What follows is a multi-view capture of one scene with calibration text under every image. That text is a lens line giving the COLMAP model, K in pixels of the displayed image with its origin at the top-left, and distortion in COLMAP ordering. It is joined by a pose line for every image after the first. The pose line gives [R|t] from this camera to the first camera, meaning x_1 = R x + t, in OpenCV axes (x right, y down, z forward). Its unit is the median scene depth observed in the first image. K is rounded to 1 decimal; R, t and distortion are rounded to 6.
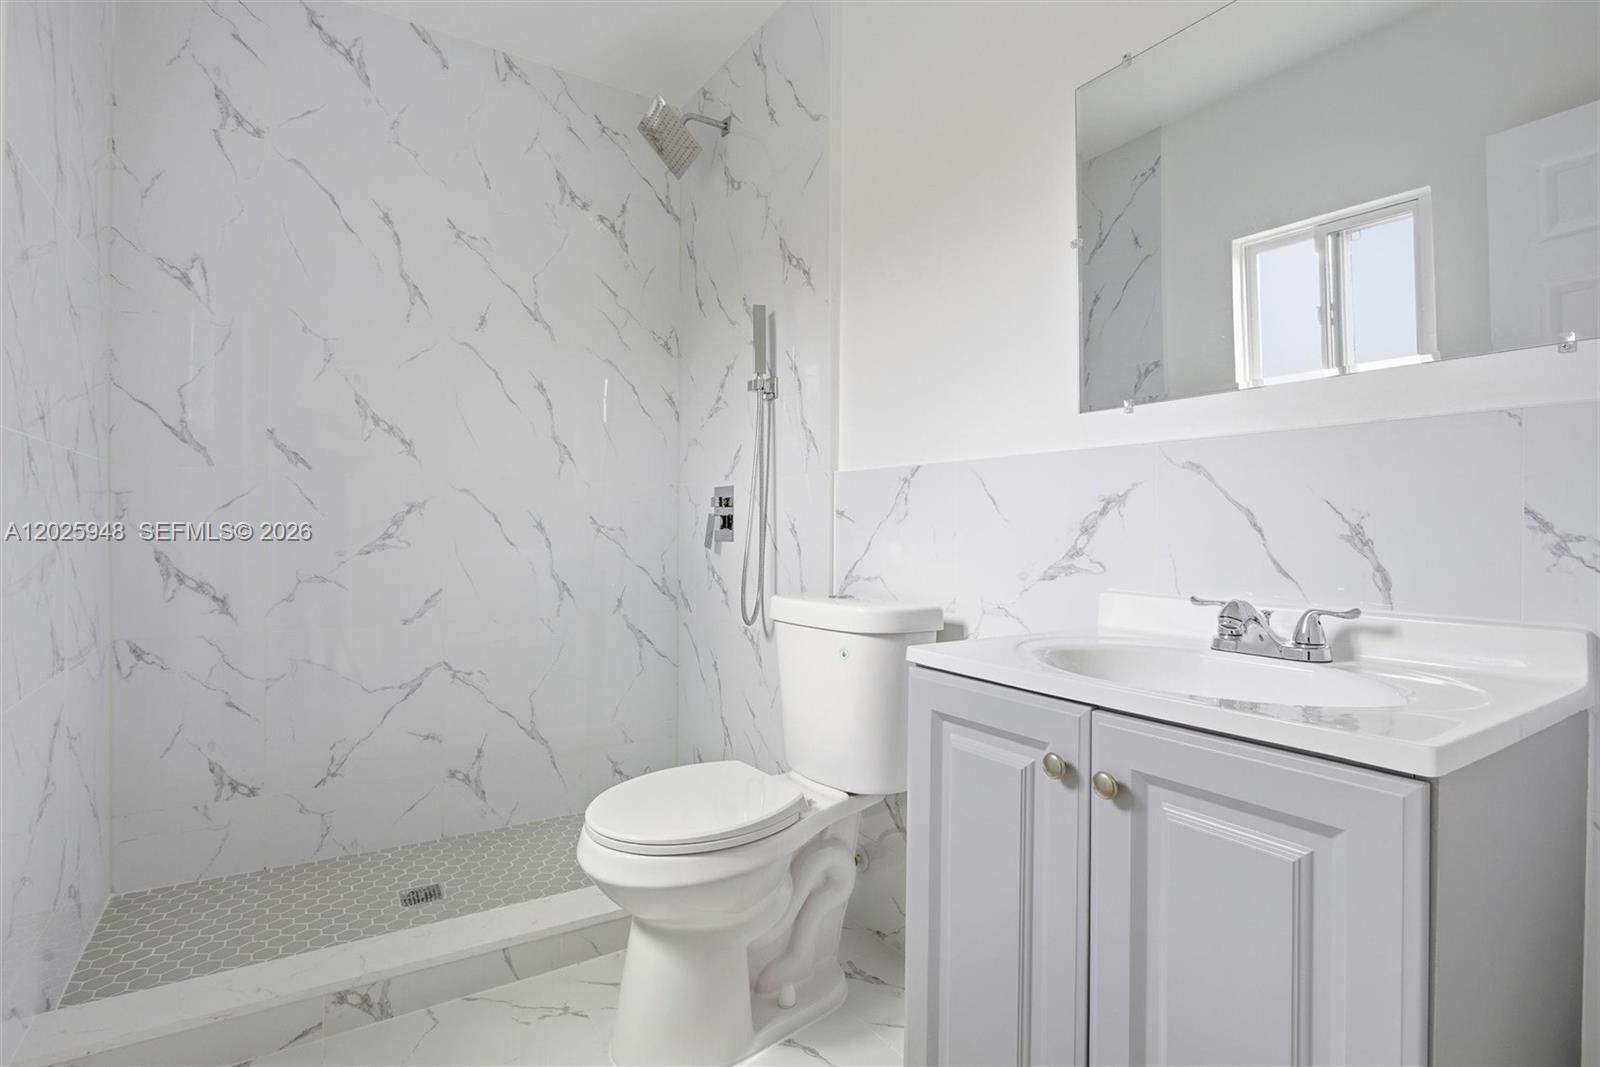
lens RADIAL K [[761.2, 0, 796.4], [0, 761.2, 530.8], [0, 0, 1]] dist [-0.013333, 0.003721]
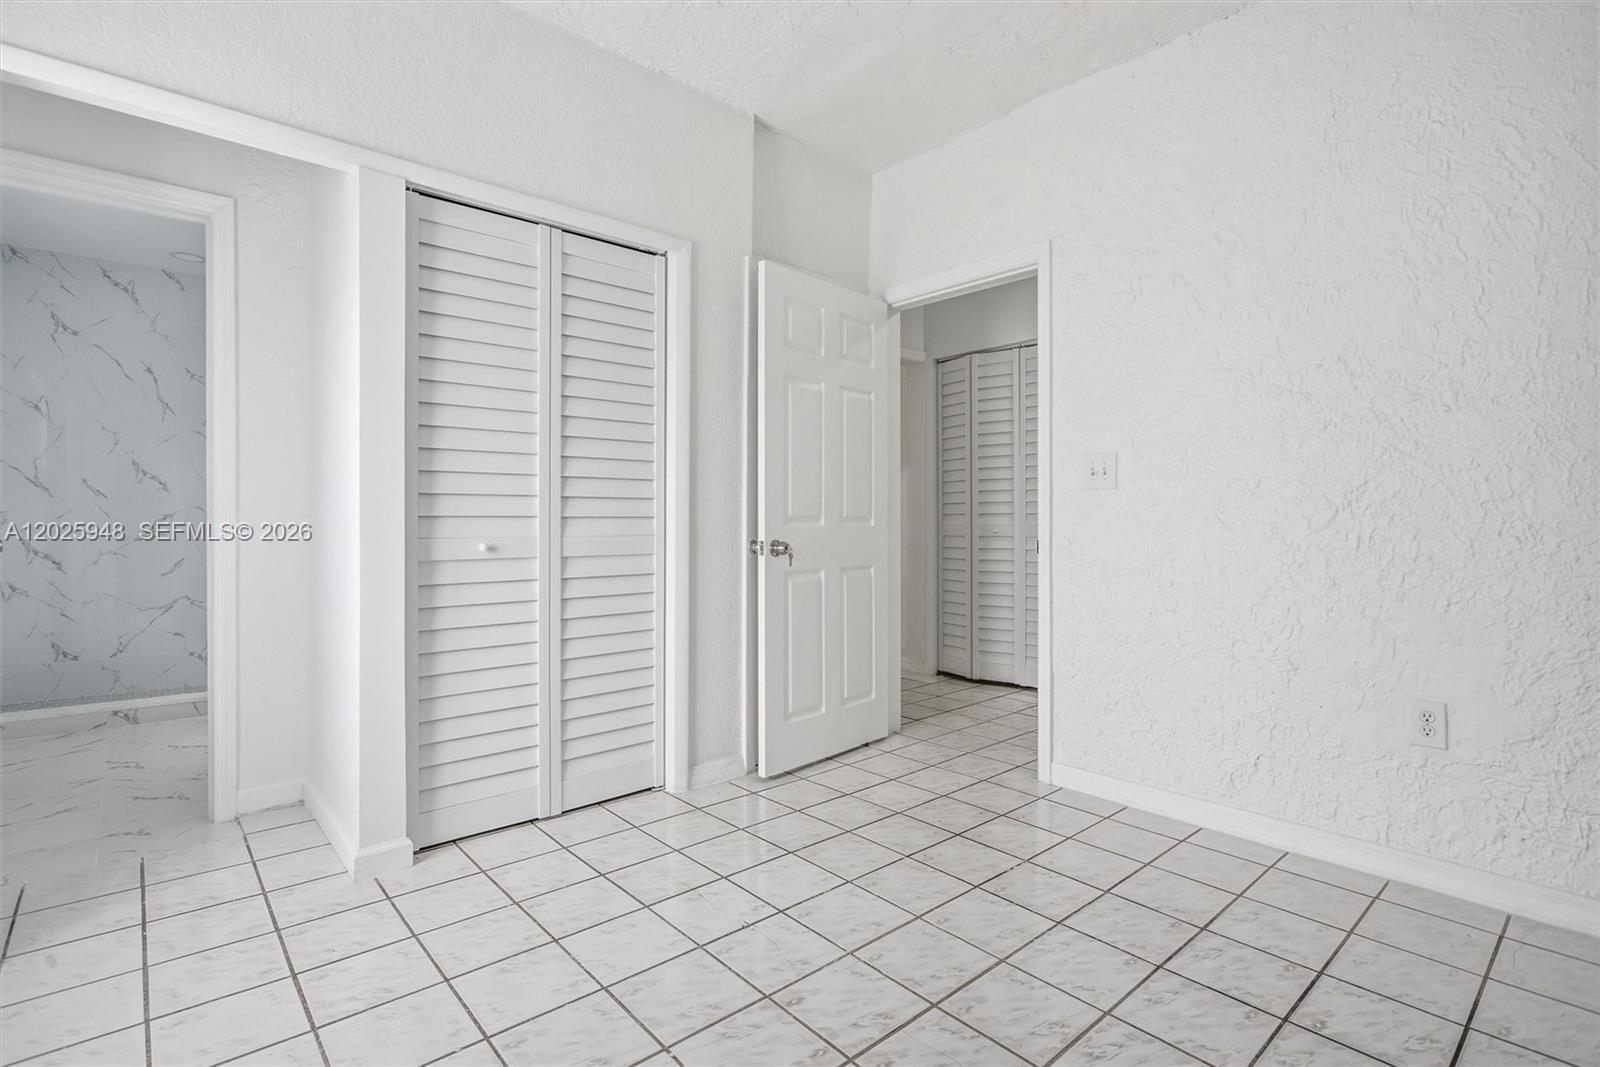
lens RADIAL K [[761.2, 0, 803.6], [0, 761.2, 528.6], [0, 0, 1]] dist [-0.013333, 0.003721]
pose [[0.989415, -0.006599, 0.144962, 0.936266], [0.006168, 0.999975, 0.003428, 0.003299], [-0.144981, -0.002498, 0.989431, -1.303366]]
